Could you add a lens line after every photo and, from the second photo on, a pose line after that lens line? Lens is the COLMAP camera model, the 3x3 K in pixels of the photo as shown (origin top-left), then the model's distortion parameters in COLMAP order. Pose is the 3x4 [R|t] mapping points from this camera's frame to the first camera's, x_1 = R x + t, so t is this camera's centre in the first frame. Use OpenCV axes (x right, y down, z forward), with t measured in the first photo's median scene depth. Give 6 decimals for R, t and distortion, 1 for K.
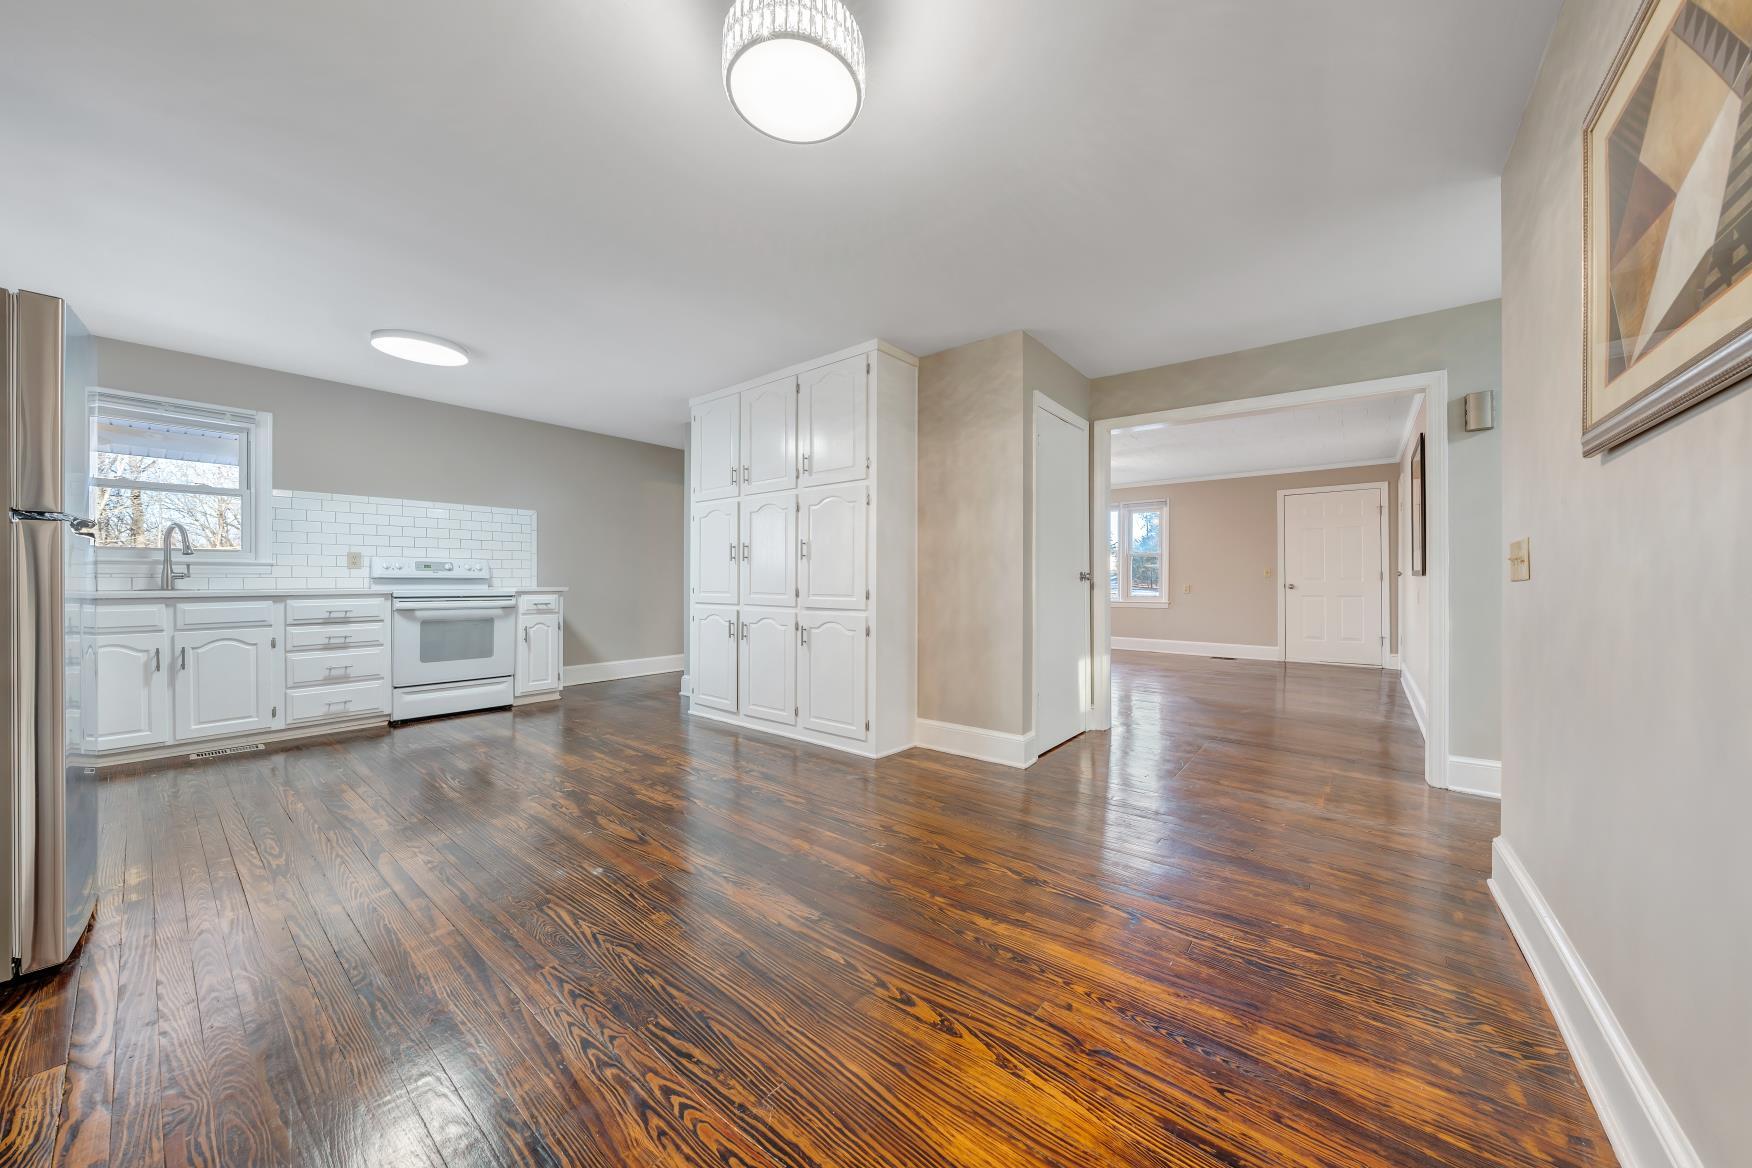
lens RADIAL K [[605.6, 0, 878.2], [0, 605.6, 579.3], [0, 0, 1]] dist [-0.004091, 0.000390]
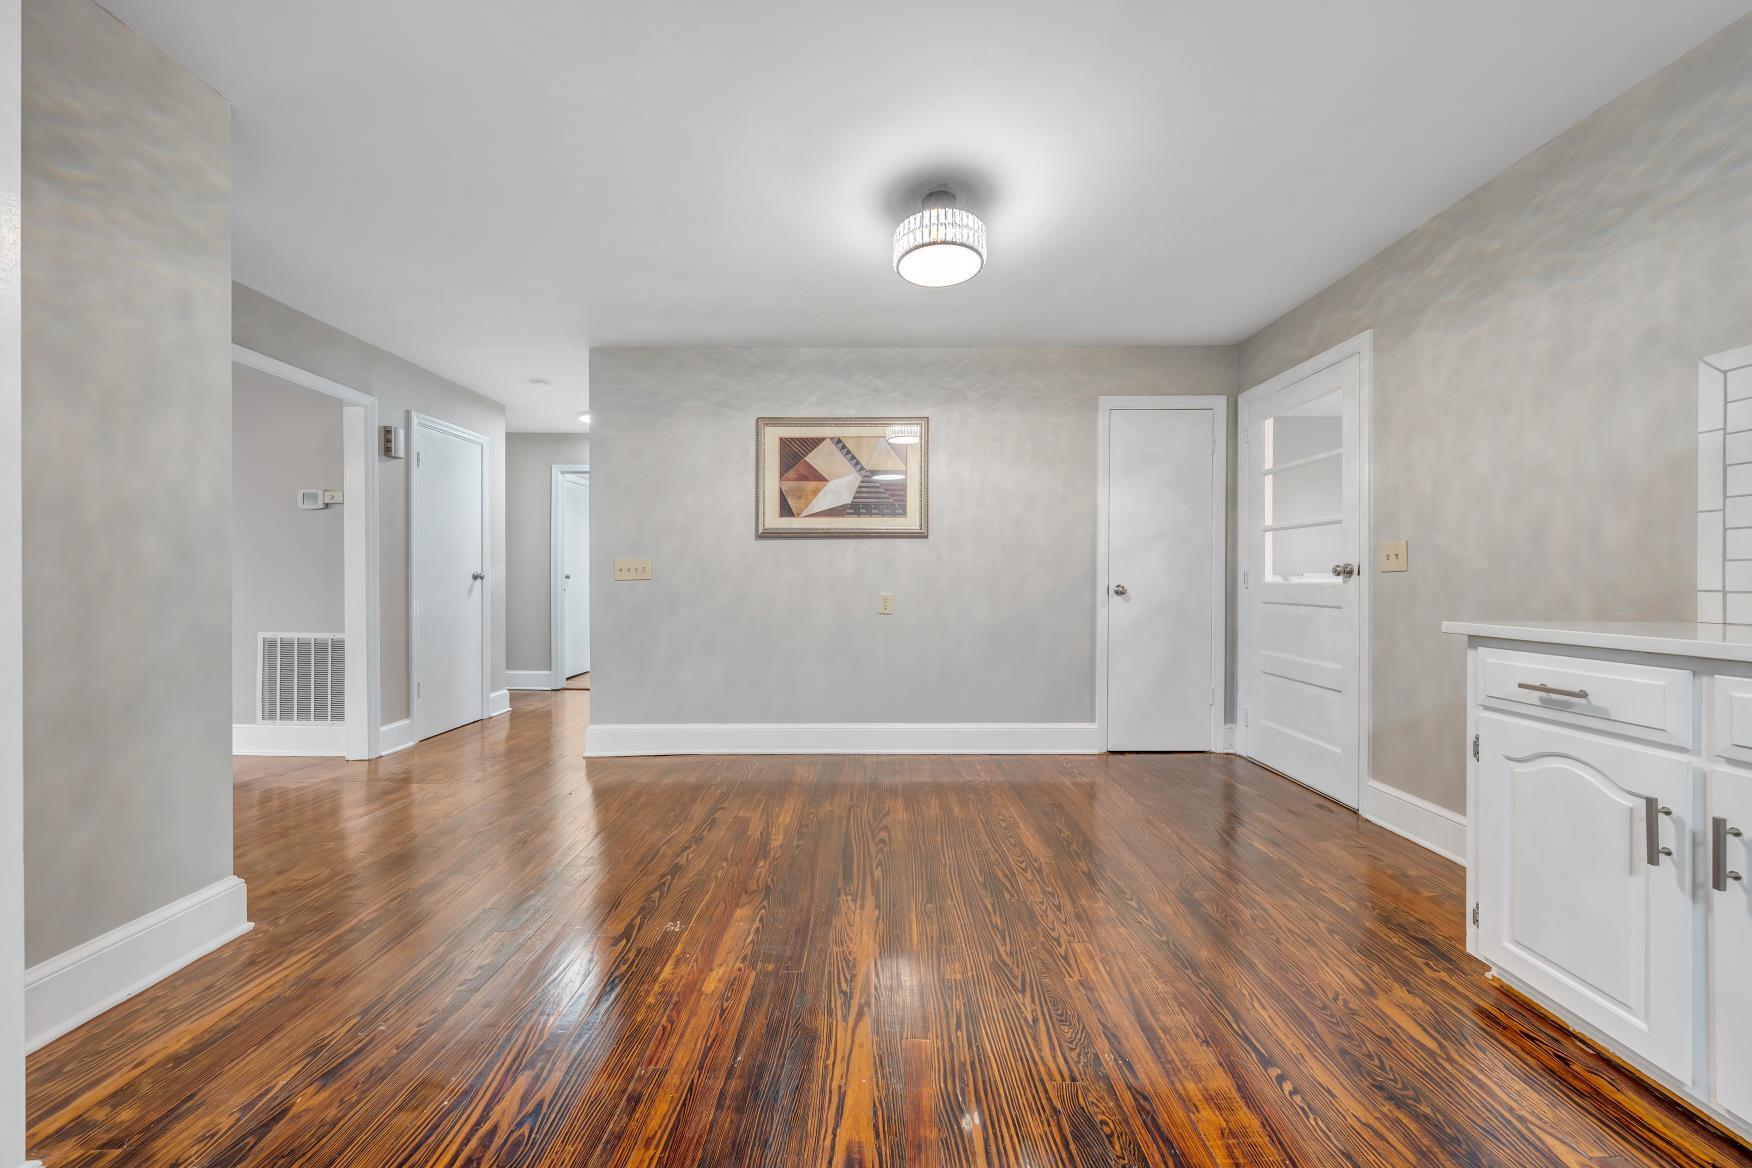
lens RADIAL K [[605.6, 0, 880.3], [0, 605.6, 580.8], [0, 0, 1]] dist [-0.004091, 0.000390]
pose [[-0.637127, -0.005248, 0.770741, -0.418969], [-0.004309, 0.999985, 0.003248, -0.003101], [-0.770747, -0.001252, -0.637140, 0.712893]]
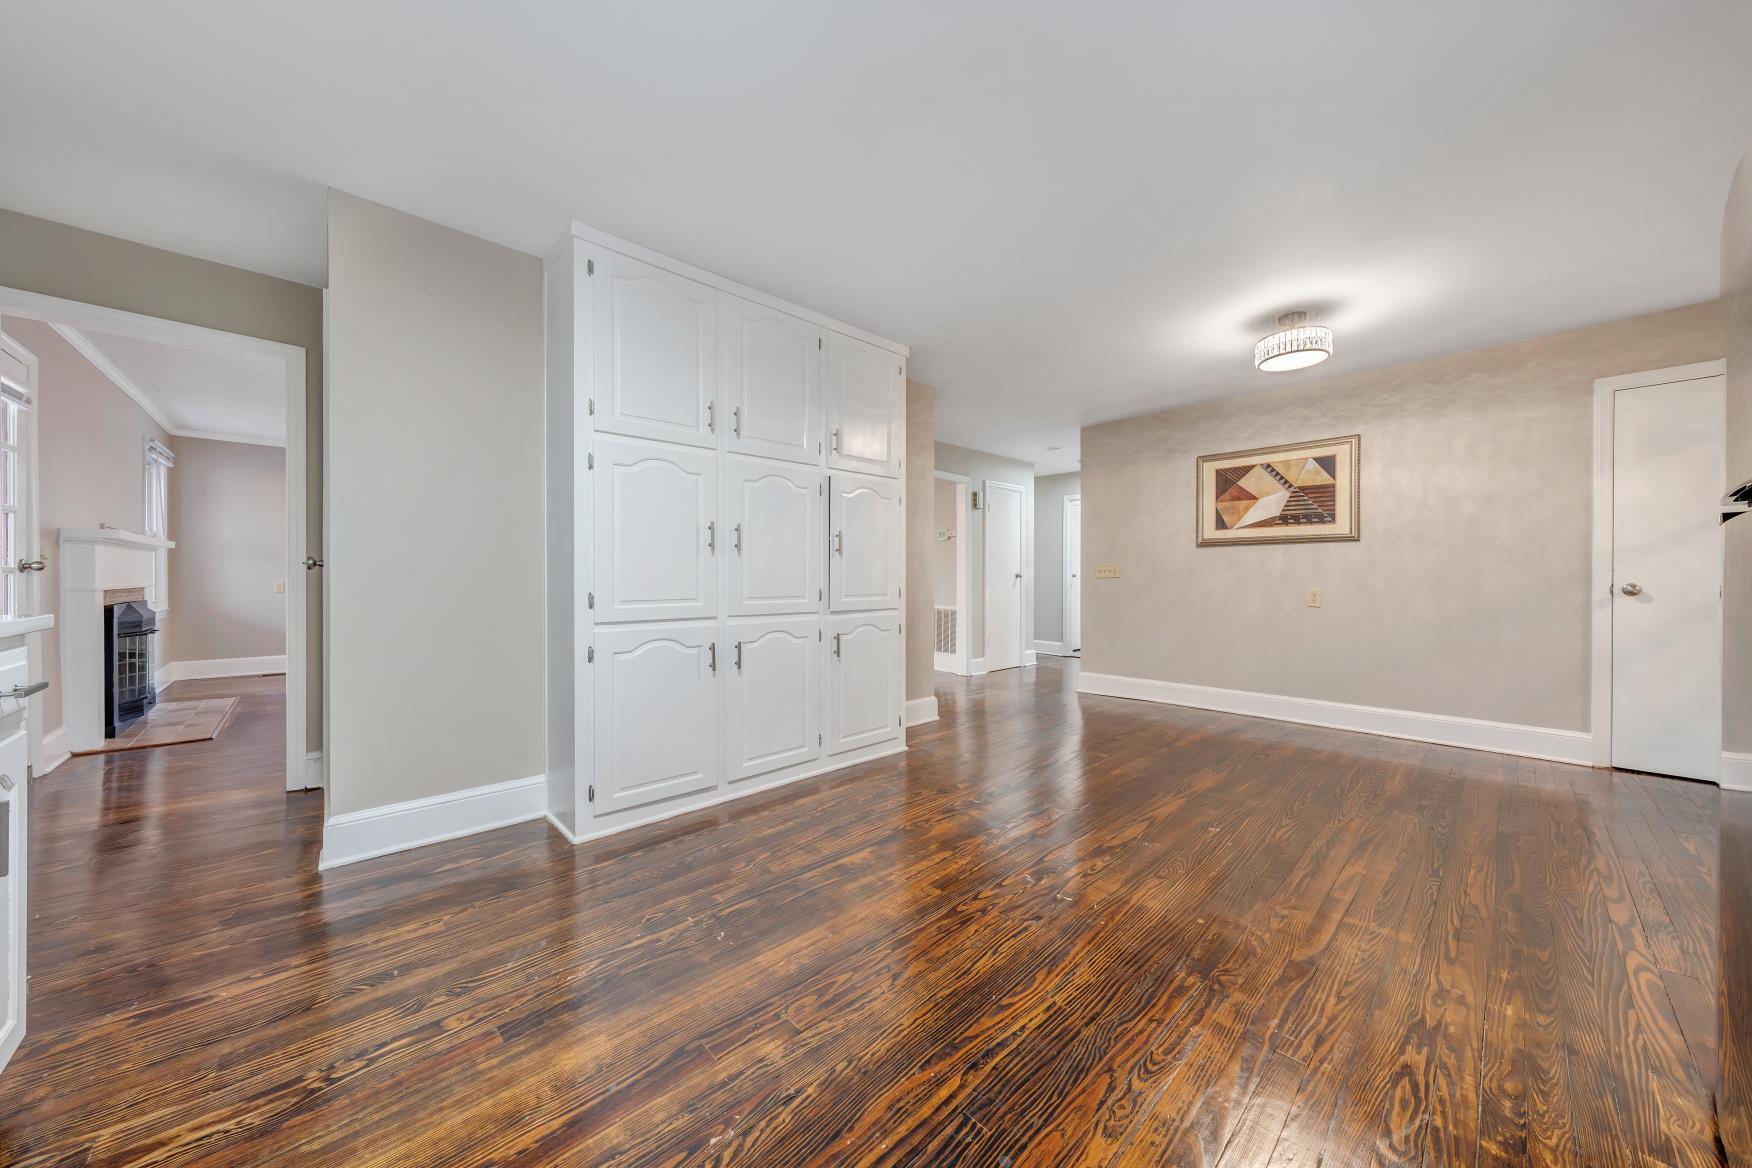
lens RADIAL K [[605.6, 0, 874.9], [0, 605.6, 580.9], [0, 0, 1]] dist [-0.004091, 0.000390]
pose [[0.127354, -0.009059, 0.991816, -0.862525], [-0.002600, 0.999952, 0.009467, -0.004305], [-0.991854, -0.003785, 0.127324, 0.761284]]
